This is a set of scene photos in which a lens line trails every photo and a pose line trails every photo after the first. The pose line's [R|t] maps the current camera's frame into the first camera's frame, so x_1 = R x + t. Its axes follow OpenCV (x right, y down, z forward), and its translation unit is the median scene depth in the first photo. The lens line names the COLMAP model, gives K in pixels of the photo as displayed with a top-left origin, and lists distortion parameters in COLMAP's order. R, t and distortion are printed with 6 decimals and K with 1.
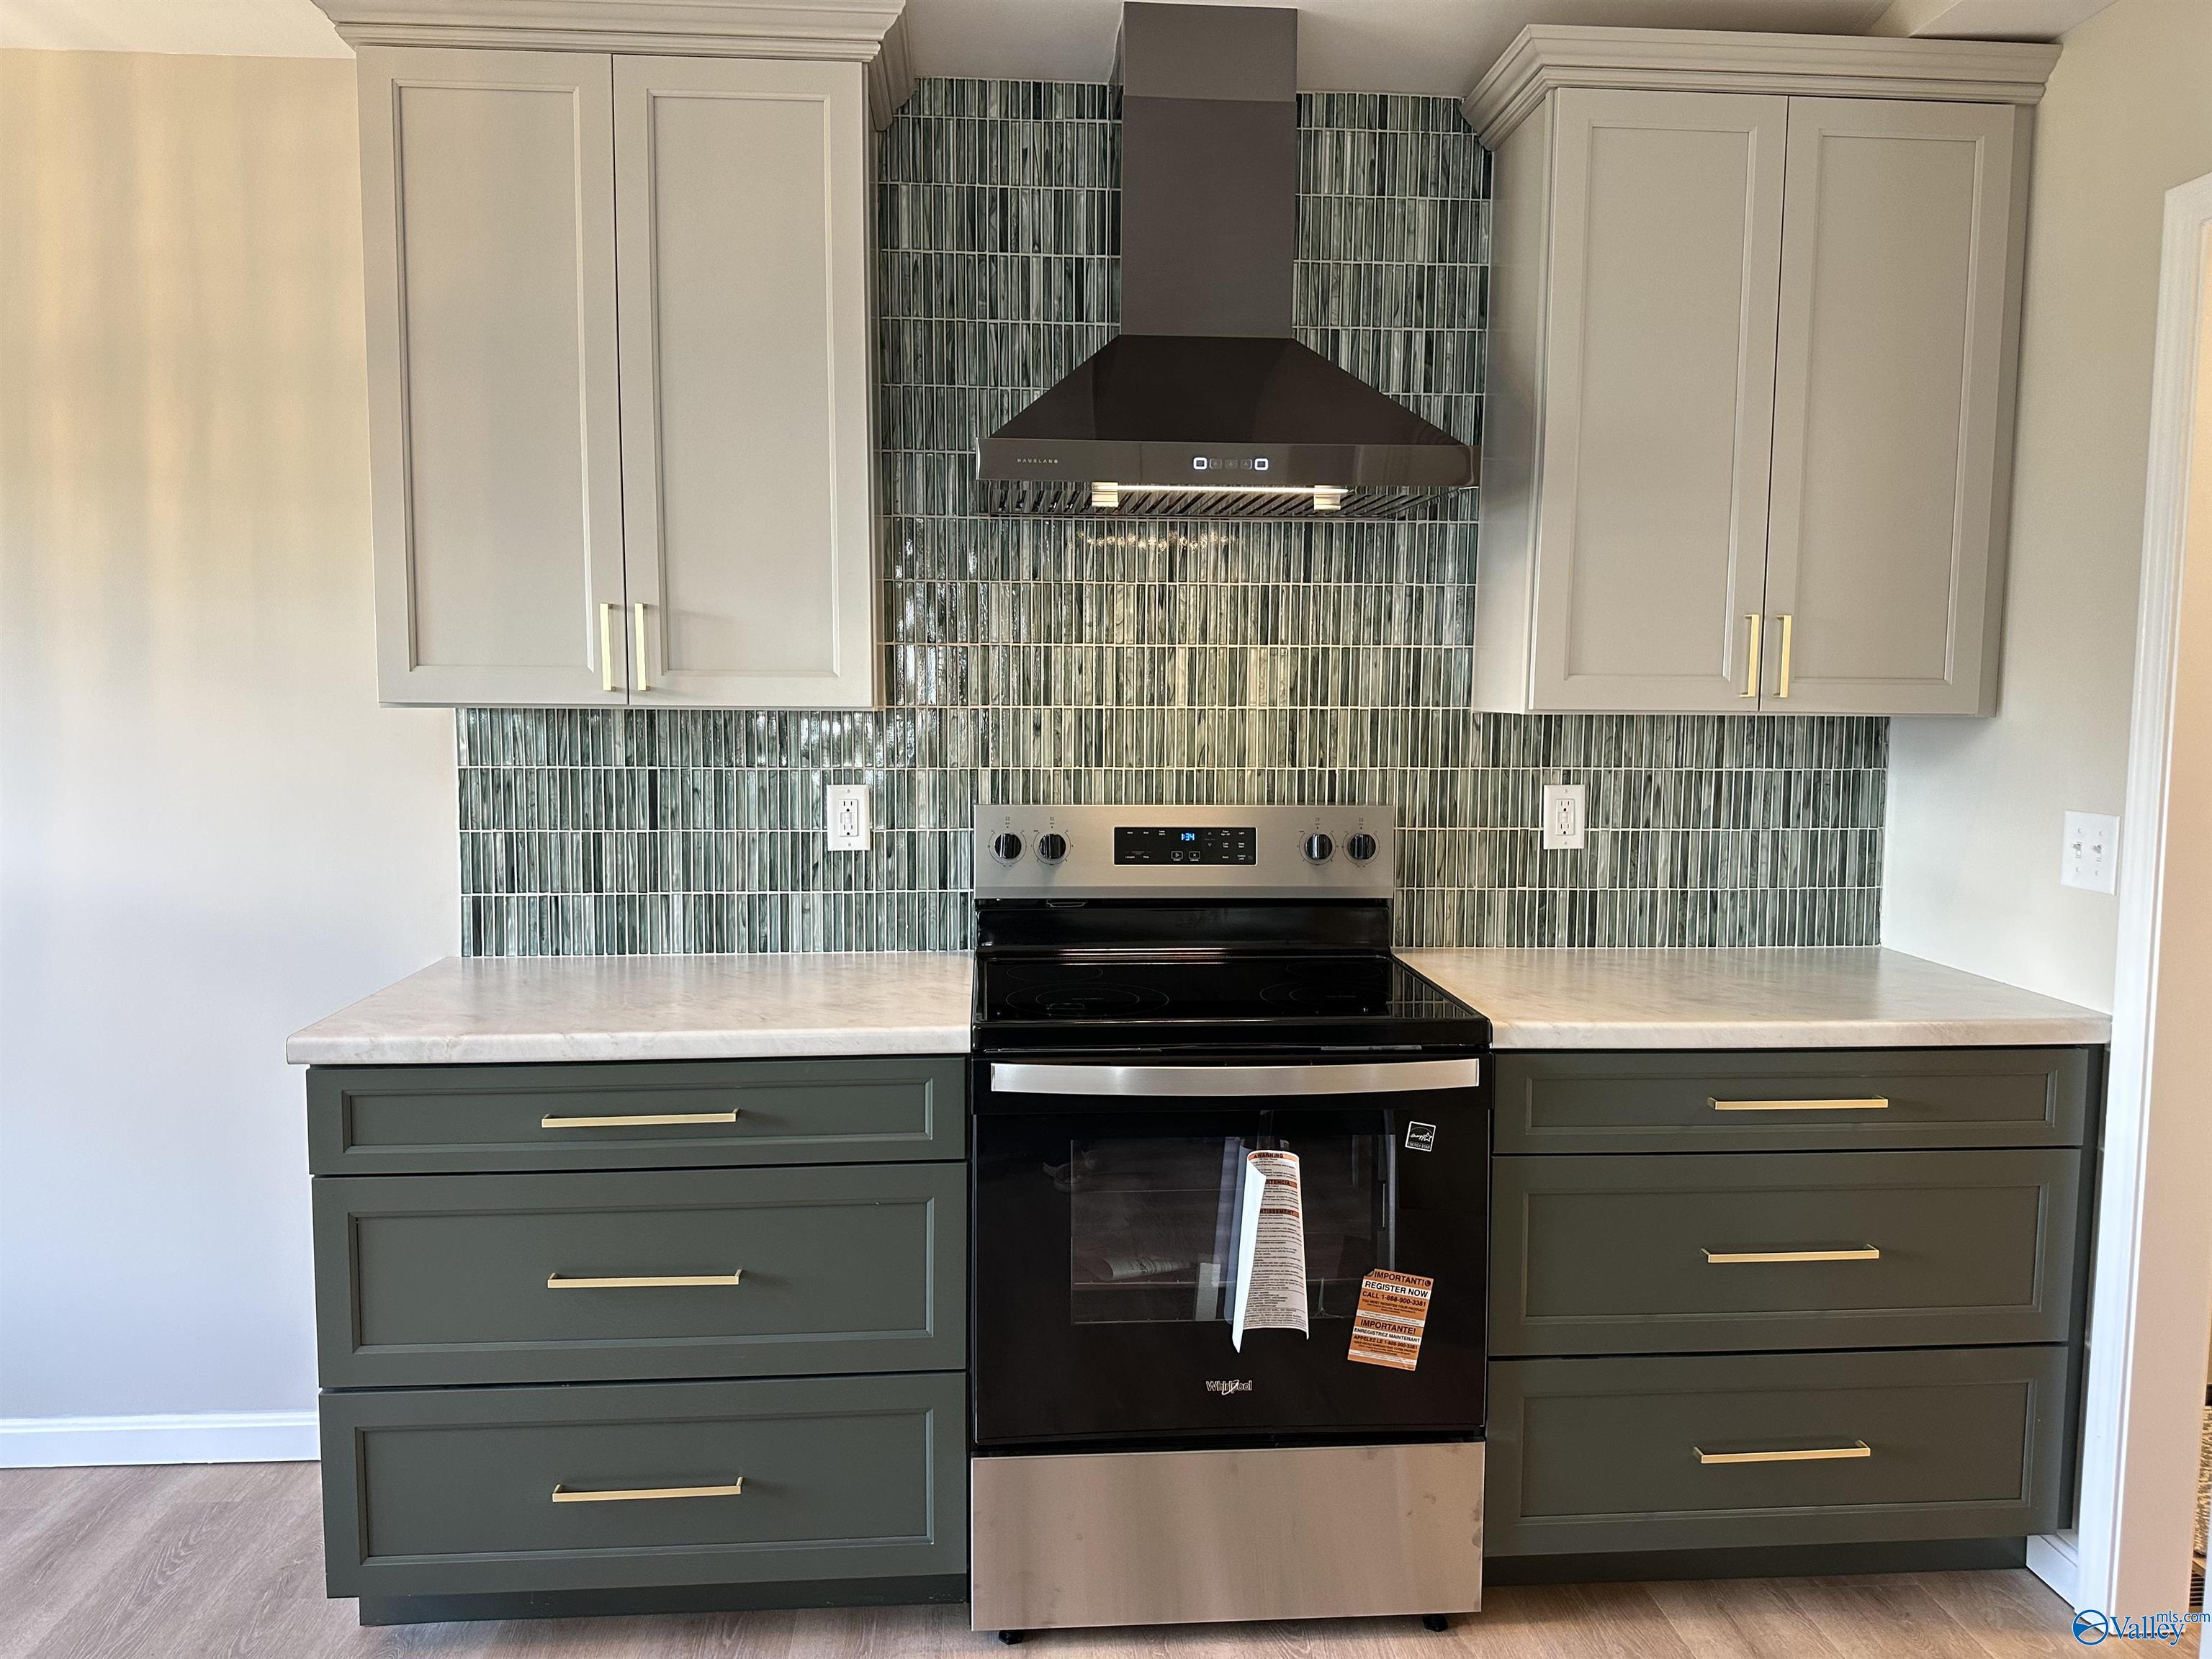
lens RADIAL K [[1573.2, 0, 1070.0], [0, 1573.2, 821.2], [0, 0, 1]] dist [0.050875, -0.067481]
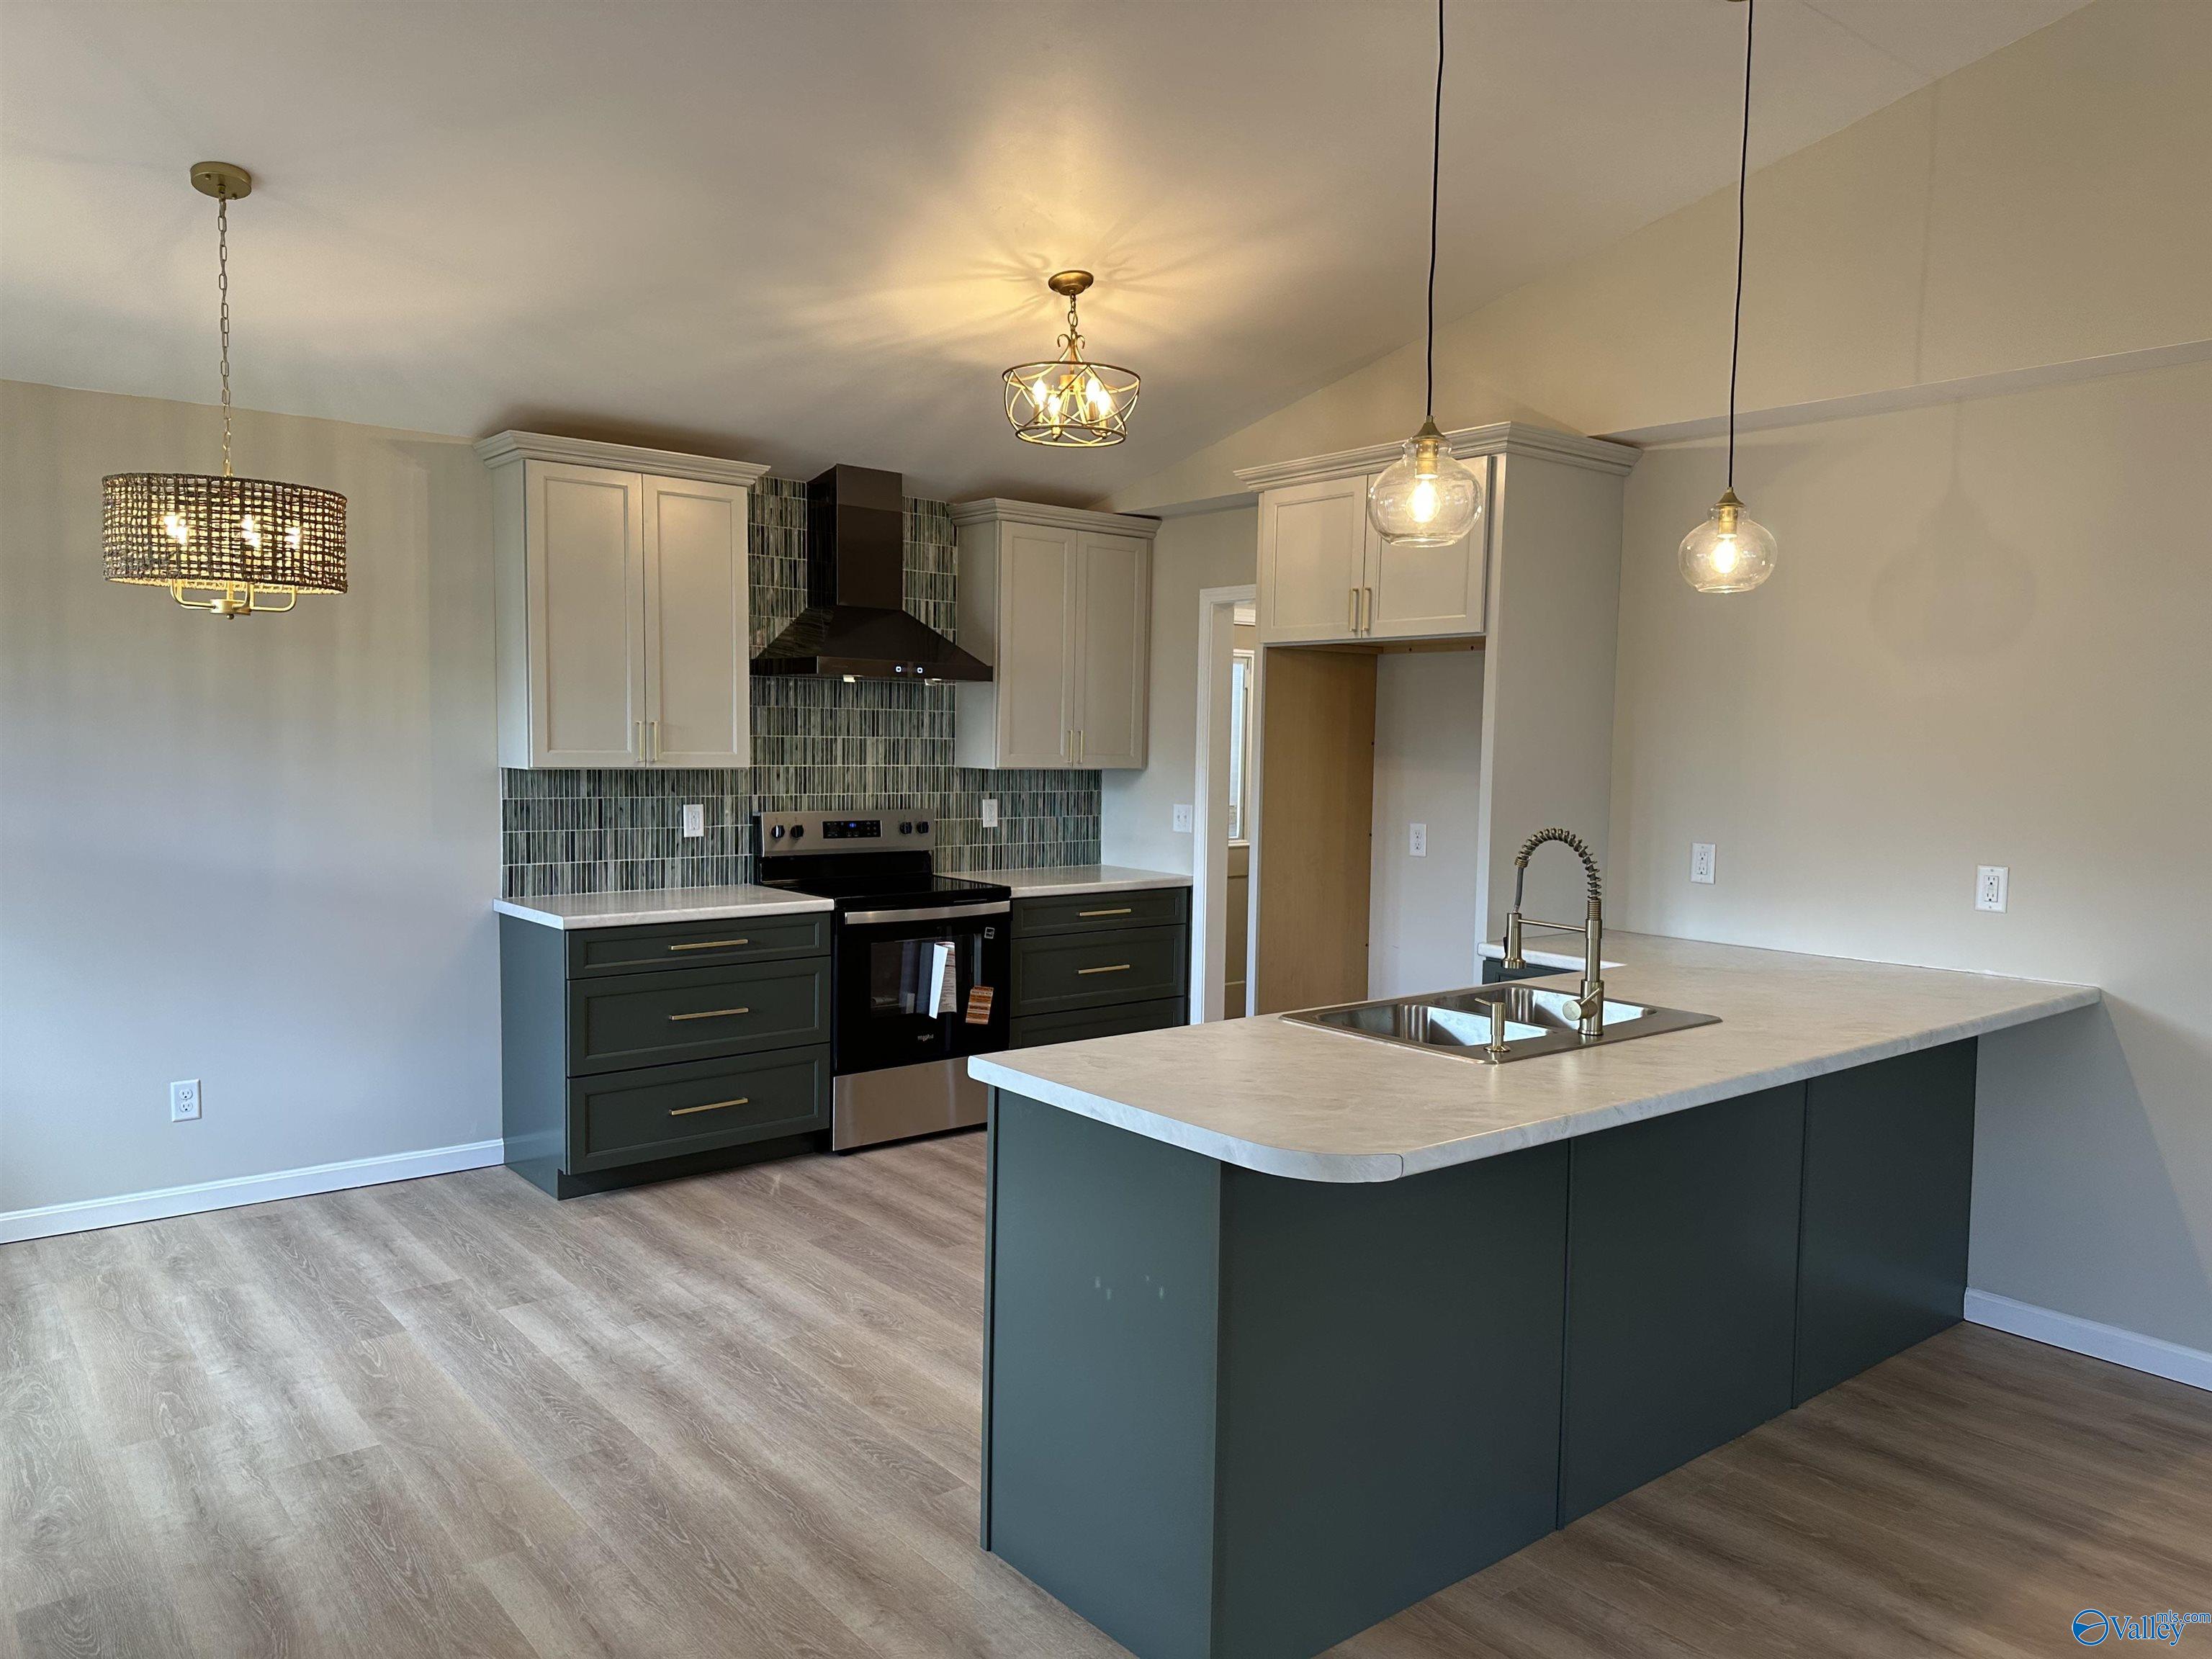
lens RADIAL K [[1573.2, 0, 1105.6], [0, 1573.2, 832.0], [0, 0, 1]] dist [0.050875, -0.067481]
pose [[0.815612, -0.028226, 0.577910, -0.891151], [0.037702, 0.999279, -0.004403, 0.041898], [-0.577369, 0.025379, 0.816089, -0.983416]]
